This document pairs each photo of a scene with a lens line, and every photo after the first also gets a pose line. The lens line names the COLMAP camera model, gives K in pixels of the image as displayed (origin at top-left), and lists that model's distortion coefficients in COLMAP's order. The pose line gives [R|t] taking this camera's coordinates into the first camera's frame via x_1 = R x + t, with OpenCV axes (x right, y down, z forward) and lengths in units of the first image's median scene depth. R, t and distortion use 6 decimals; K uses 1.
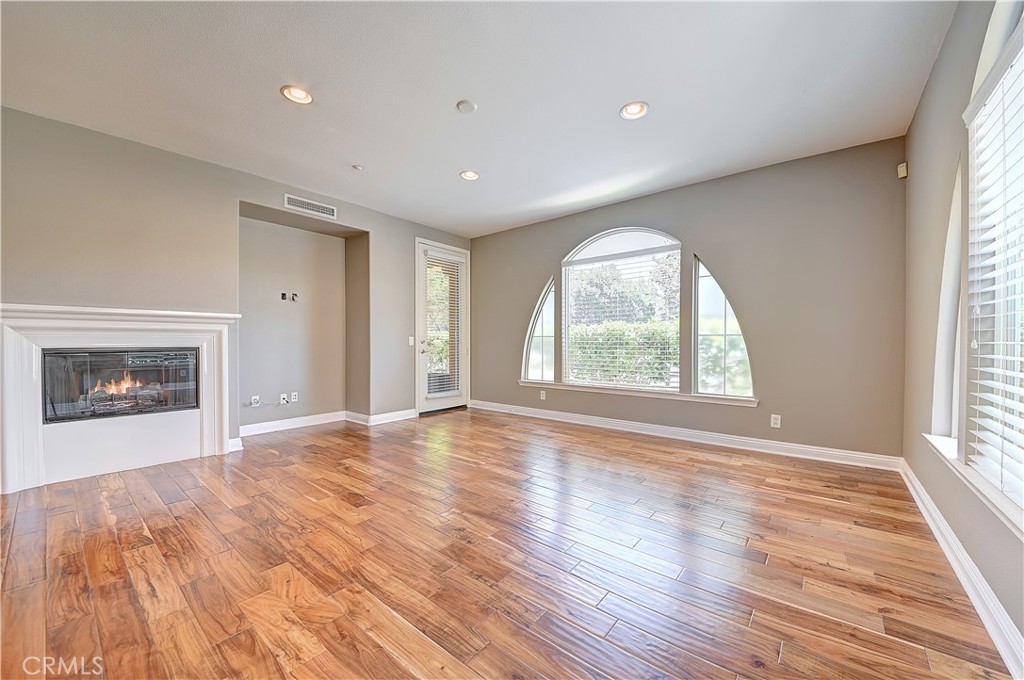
lens RADIAL K [[378.8, 0, 527.1], [0, 378.8, 345.0], [0, 0, 1]] dist [0.014388, -0.016545]
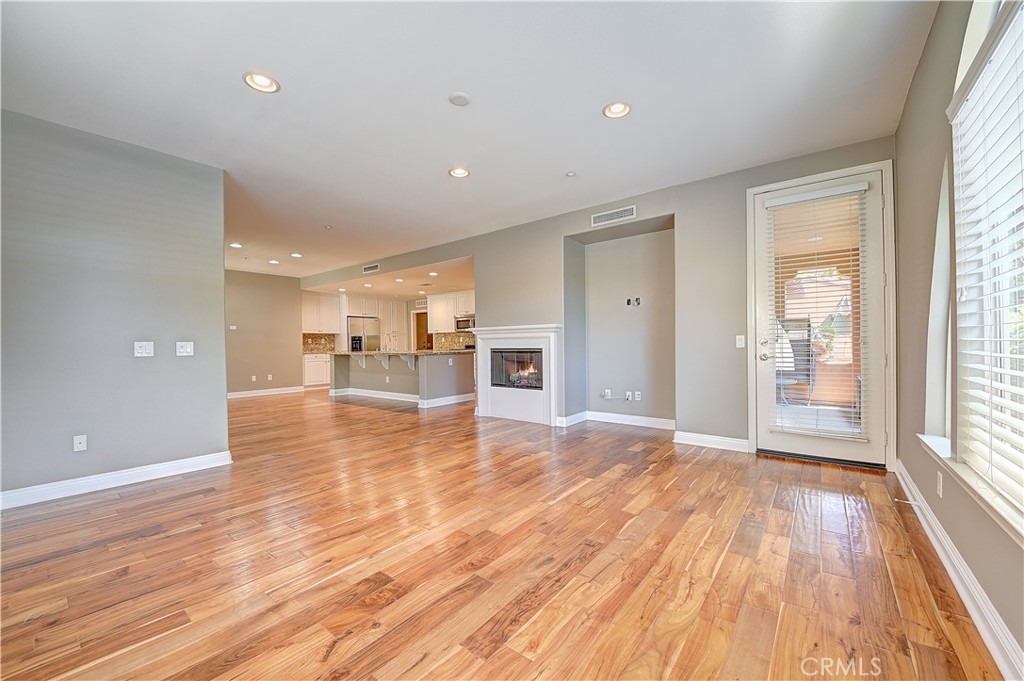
lens RADIAL K [[397.8, 0, 515.9], [0, 397.8, 345.0], [0, 0, 1]] dist [0.001922, 0.000037]
pose [[0.003403, 0.000562, -0.999994, 0.551109], [0.002010, 0.999998, 0.000569, -0.006823], [0.999992, -0.002012, 0.003402, 0.744608]]
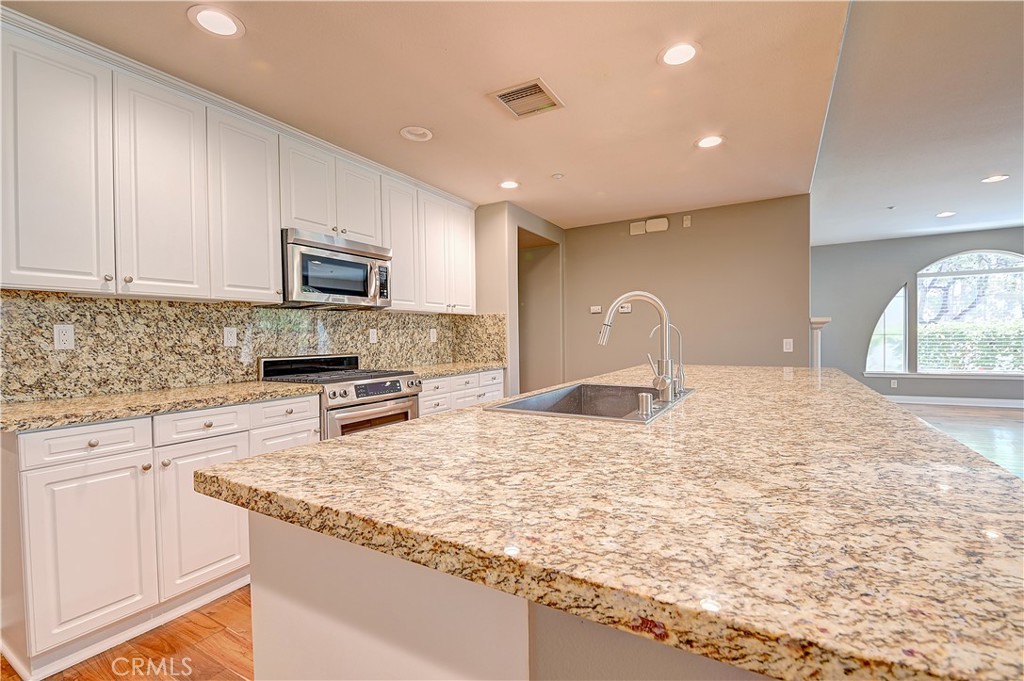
lens RADIAL K [[443.0, 0, 517.8], [0, 443.0, 344.7], [0, 0, 1]] dist [-0.013472, -0.000633]
pose [[0.990455, -0.018656, 0.136569, -1.687340], [0.018034, 0.999821, 0.005791, -0.026341], [-0.136652, -0.003272, 0.990614, -0.276975]]
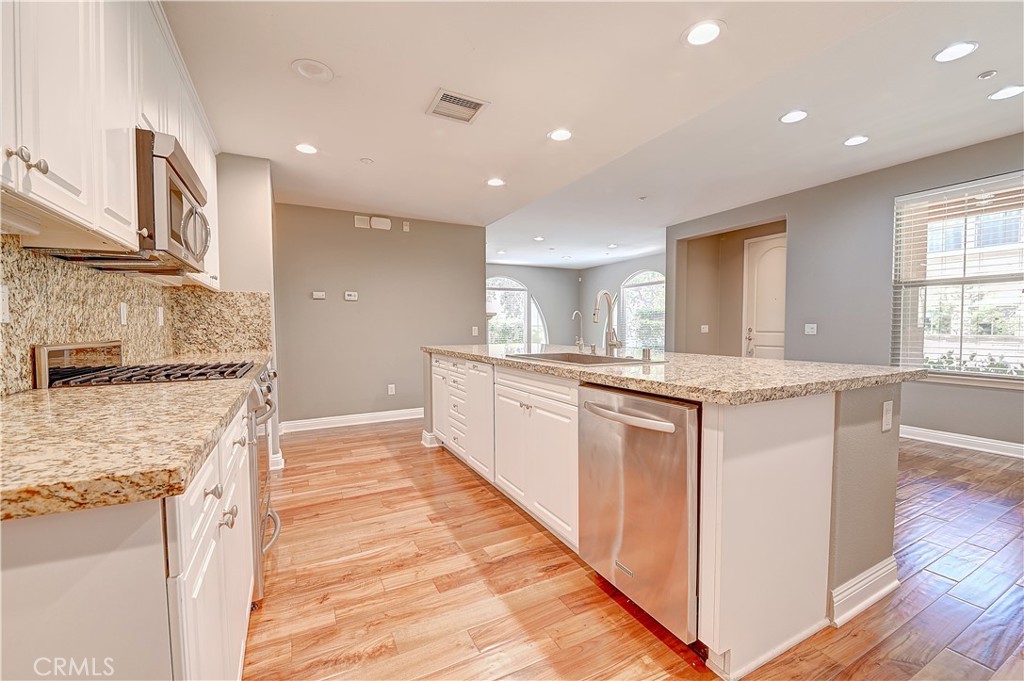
lens RADIAL K [[418.7, 0, 517.6], [0, 418.7, 342.6], [0, 0, 1]] dist [0.023469, -0.021609]
pose [[0.408276, -0.039885, 0.911987, -2.119863], [0.016241, 0.999204, 0.036429, -0.018370], [-0.912714, -0.000061, 0.408599, -0.048691]]
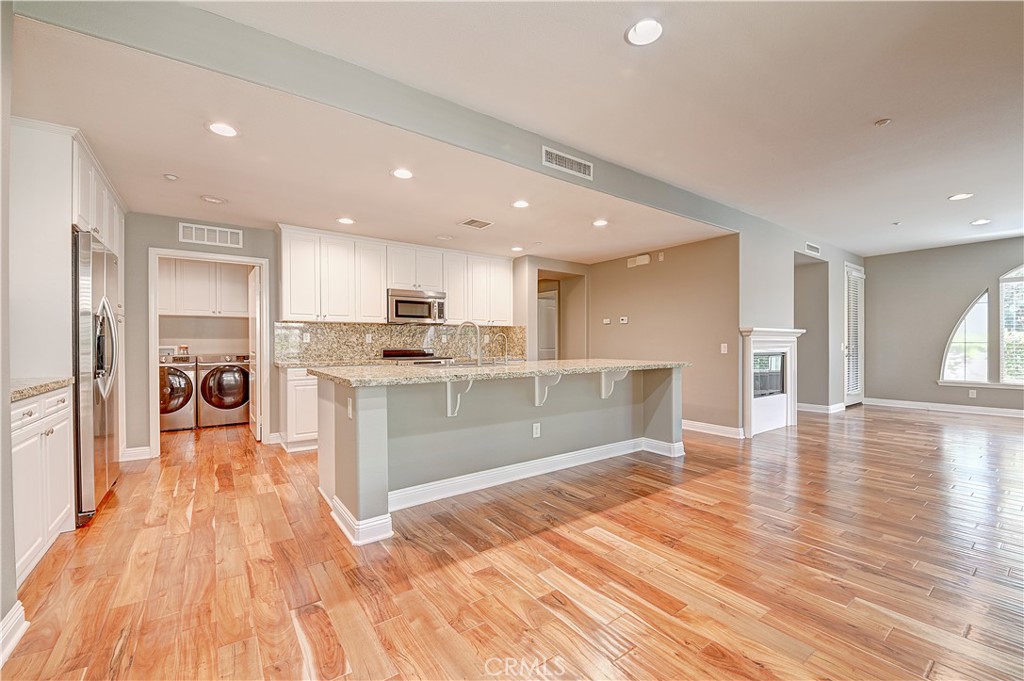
lens RADIAL K [[417.7, 0, 519.8], [0, 417.7, 346.7], [0, 0, 1]] dist [0.017777, -0.020470]
pose [[0.963133, -0.001897, -0.269019, -1.196264], [0.001082, 0.999994, -0.003177, -0.010528], [0.269023, 0.002769, 0.963130, -0.737507]]
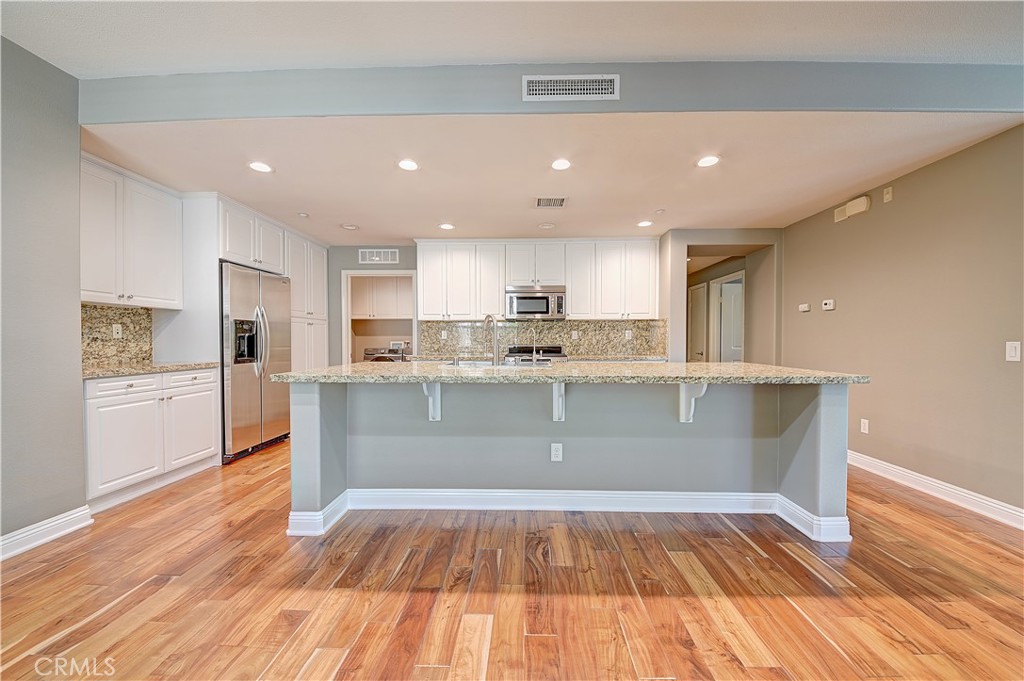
lens RADIAL K [[389.4, 0, 516.2], [0, 389.4, 347.2], [0, 0, 1]] dist [0.000833, -0.008276]
pose [[0.592885, 0.011841, -0.805200, -0.930421], [-0.007354, 0.999930, 0.009290, -0.013779], [0.805253, 0.000413, 0.592931, -0.308575]]
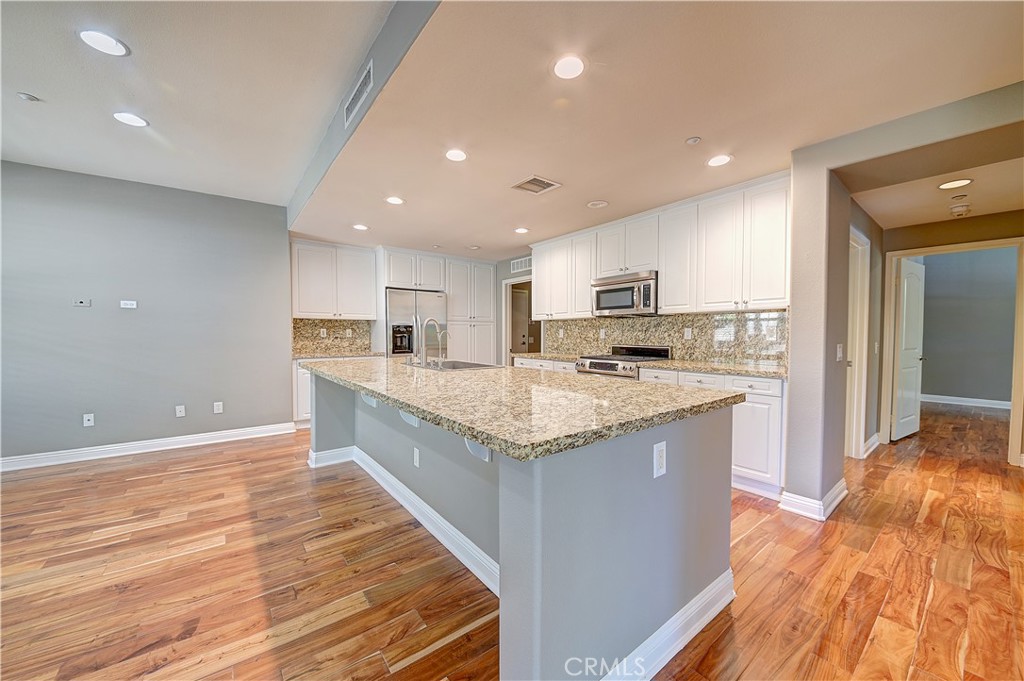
lens RADIAL K [[375.6, 0, 513.0], [0, 375.6, 345.0], [0, 0, 1]] dist [0.015625, -0.015313]
pose [[-0.245423, 0.027382, -0.969029, -0.852717], [-0.011806, 0.999442, 0.031231, -0.039497], [0.969344, 0.019105, -0.244963, 0.417395]]
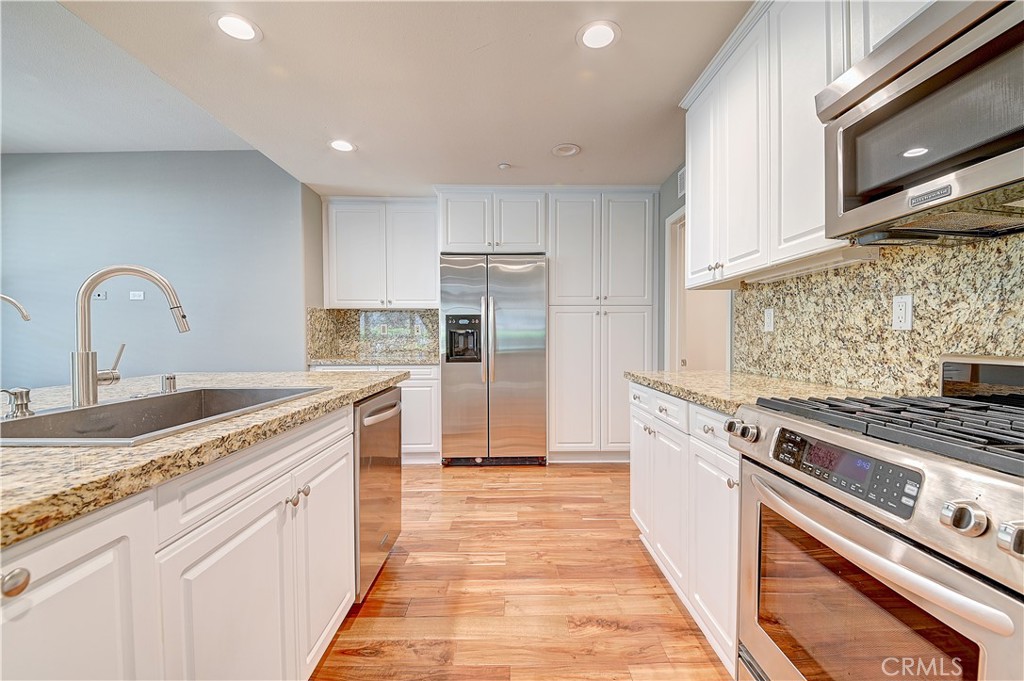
lens RADIAL K [[418.7, 0, 517.6], [0, 418.7, 342.6], [0, 0, 1]] dist [0.023469, -0.021609]
pose [[-0.775302, 0.008843, -0.631528, -1.559888], [-0.004932, 0.999787, 0.020055, -0.022818], [0.631571, 0.018663, -0.775093, 0.467156]]
